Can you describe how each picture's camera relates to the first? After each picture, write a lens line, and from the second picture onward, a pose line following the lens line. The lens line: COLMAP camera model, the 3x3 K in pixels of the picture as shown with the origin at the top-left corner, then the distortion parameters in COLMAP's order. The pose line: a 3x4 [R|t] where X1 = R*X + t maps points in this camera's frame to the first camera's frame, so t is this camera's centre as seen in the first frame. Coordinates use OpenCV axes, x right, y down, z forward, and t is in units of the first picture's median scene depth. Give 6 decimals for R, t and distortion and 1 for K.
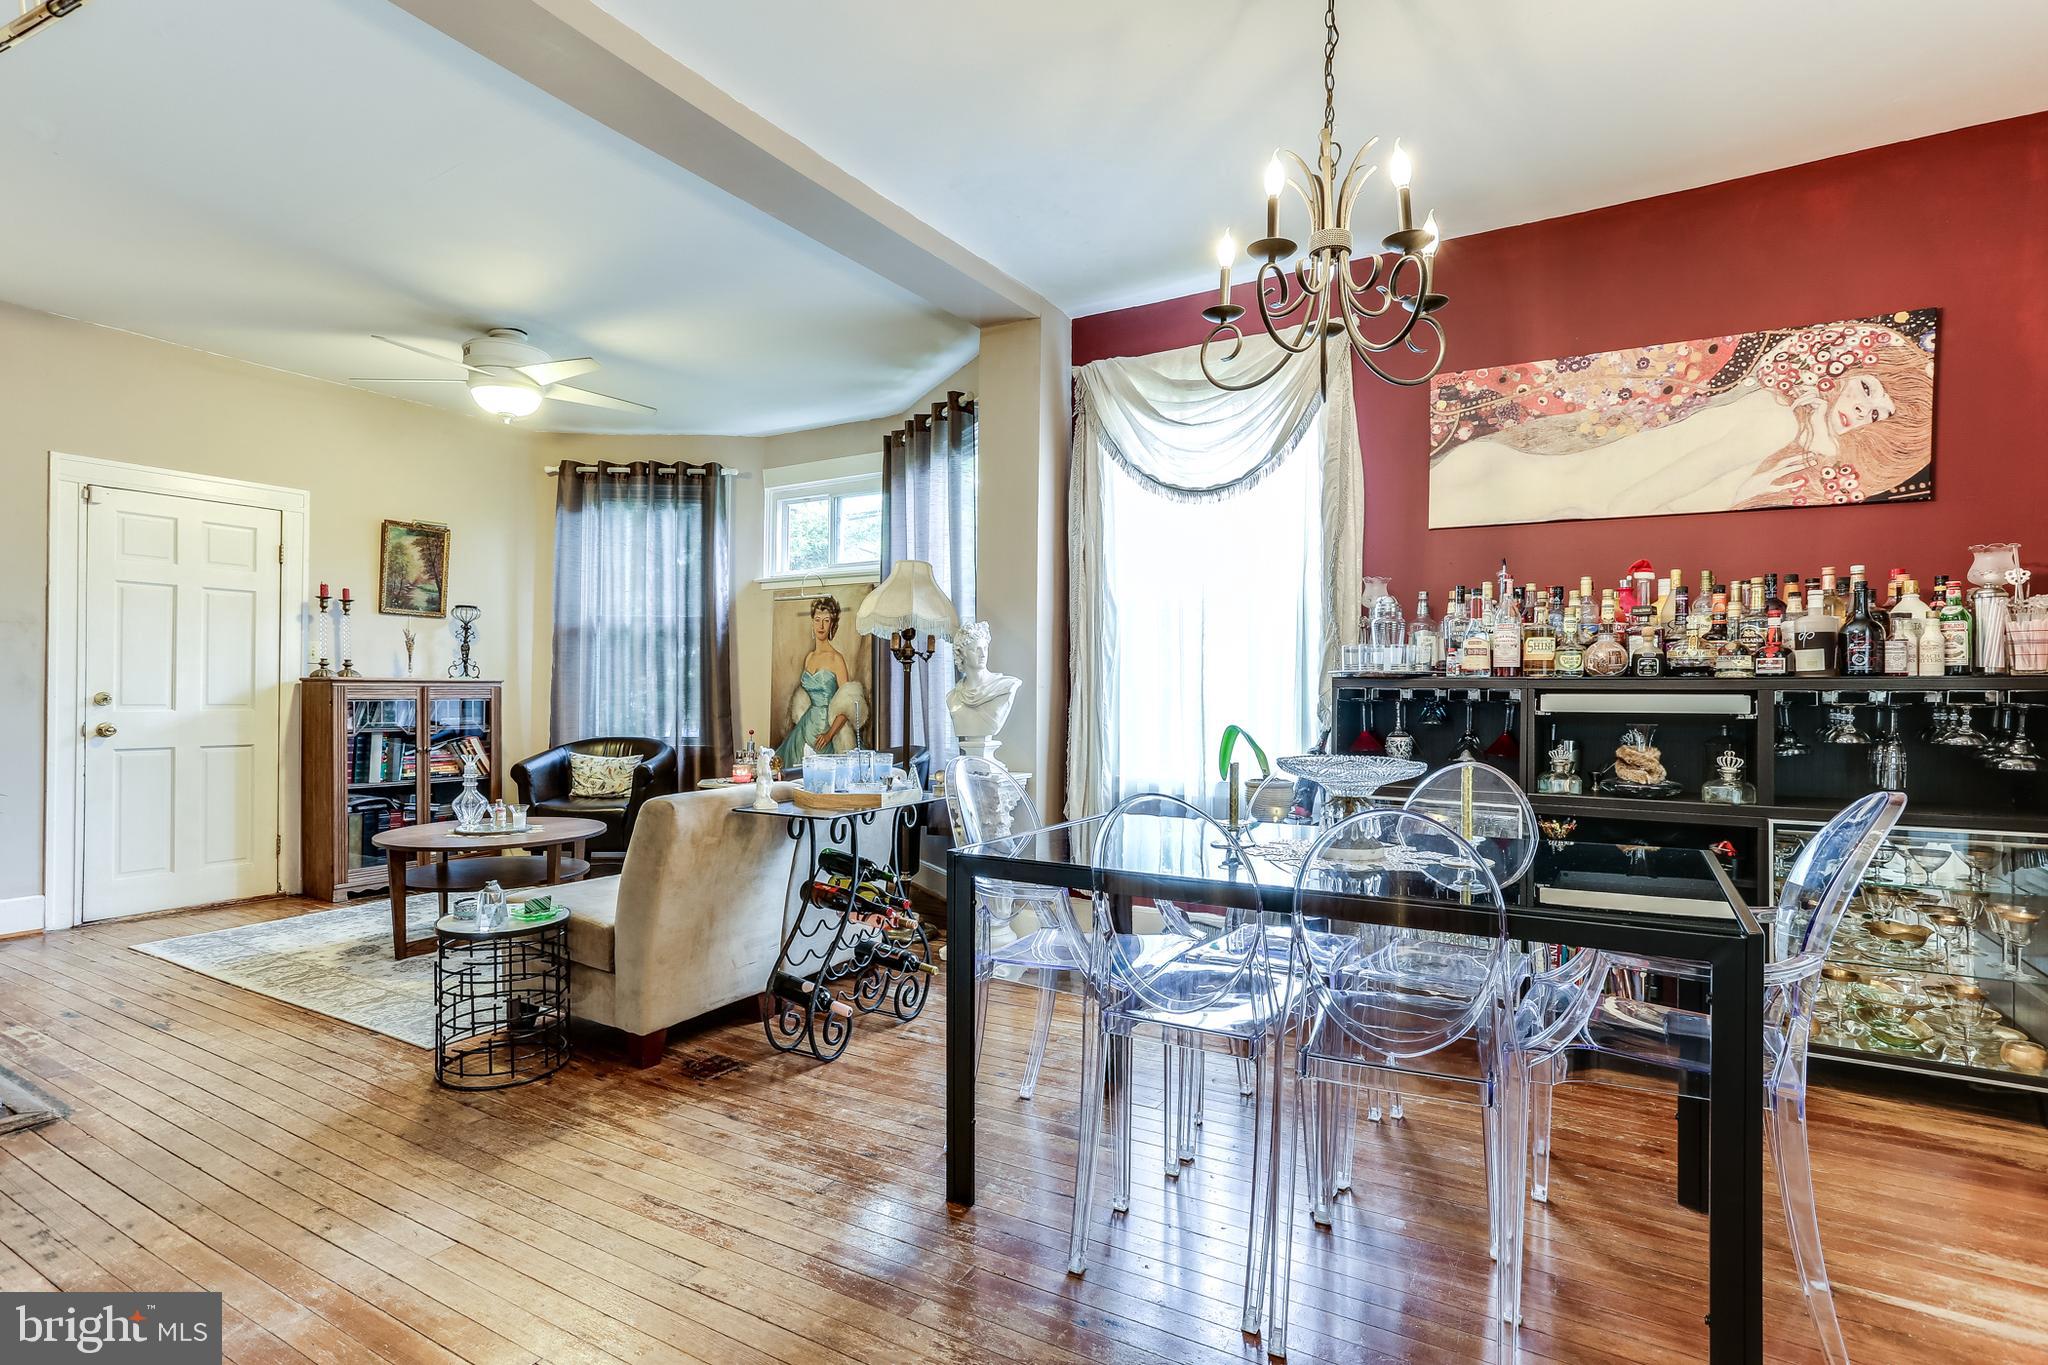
lens RADIAL K [[1000.4, 0, 1033.8], [0, 1000.4, 695.5], [0, 0, 1]] dist [-0.047310, 0.036206]
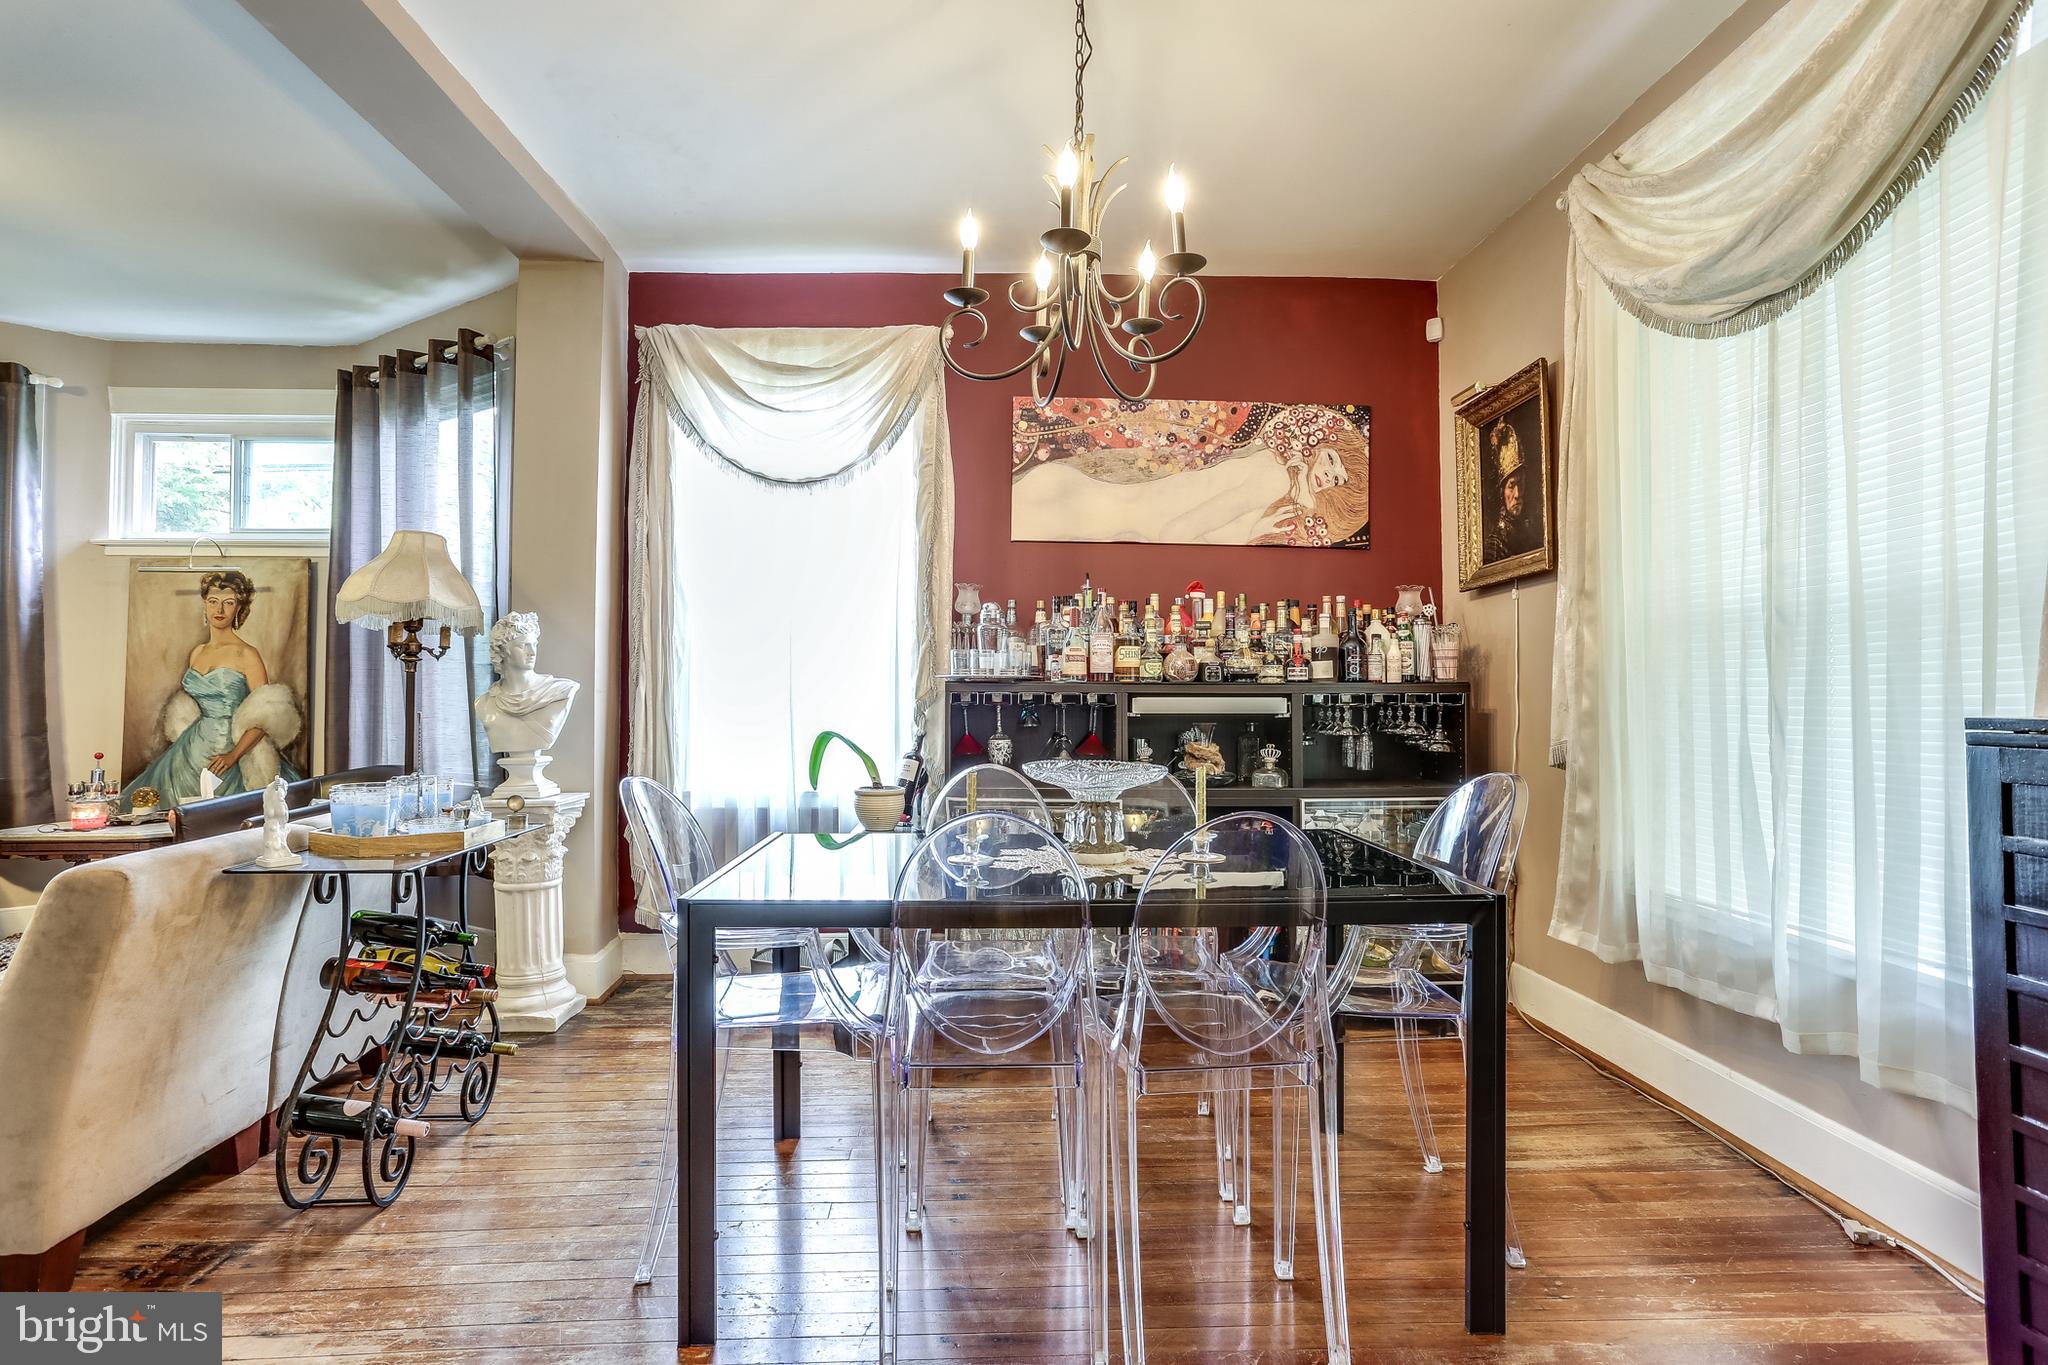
lens RADIAL K [[991.9, 0, 1034.8], [0, 991.9, 680.3], [0, 0, 1]] dist [-0.045974, 0.027594]
pose [[0.845897, 0.005102, 0.533322, -0.153454], [0.005145, 0.999830, -0.017724, -0.001440], [-0.533322, 0.017737, 0.845726, 0.110306]]
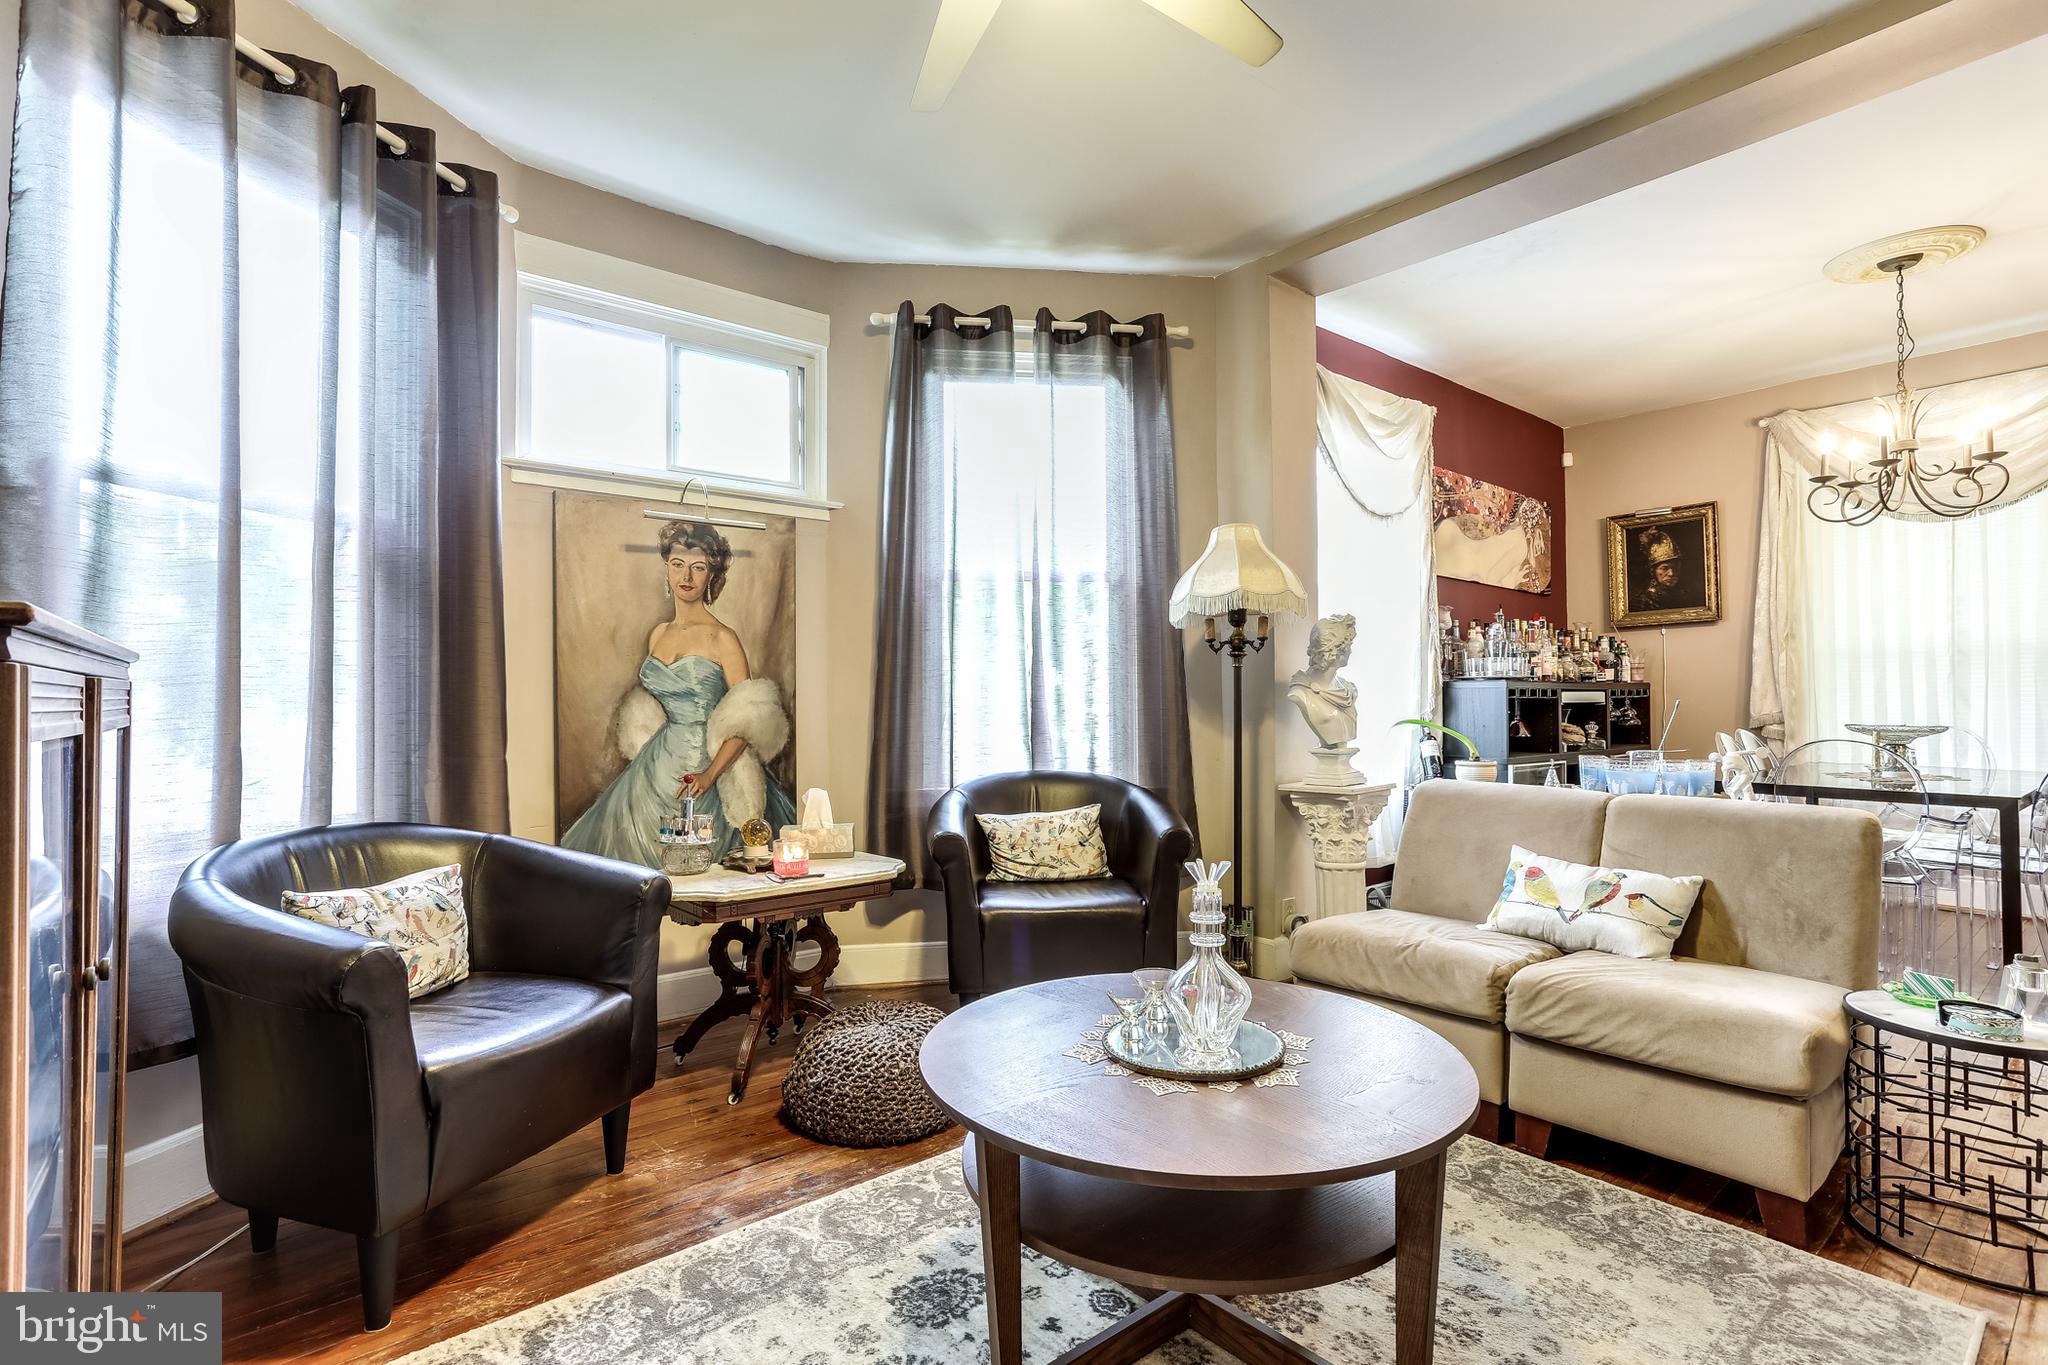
lens RADIAL K [[991.9, 0, 1034.8], [0, 991.9, 680.3], [0, 0, 1]] dist [-0.045974, 0.027594]
pose [[0.333296, 0.014356, 0.942713, -1.177242], [0.013263, 0.999714, -0.019913, 0.000779], [-0.942729, 0.019140, 0.333011, 1.155559]]
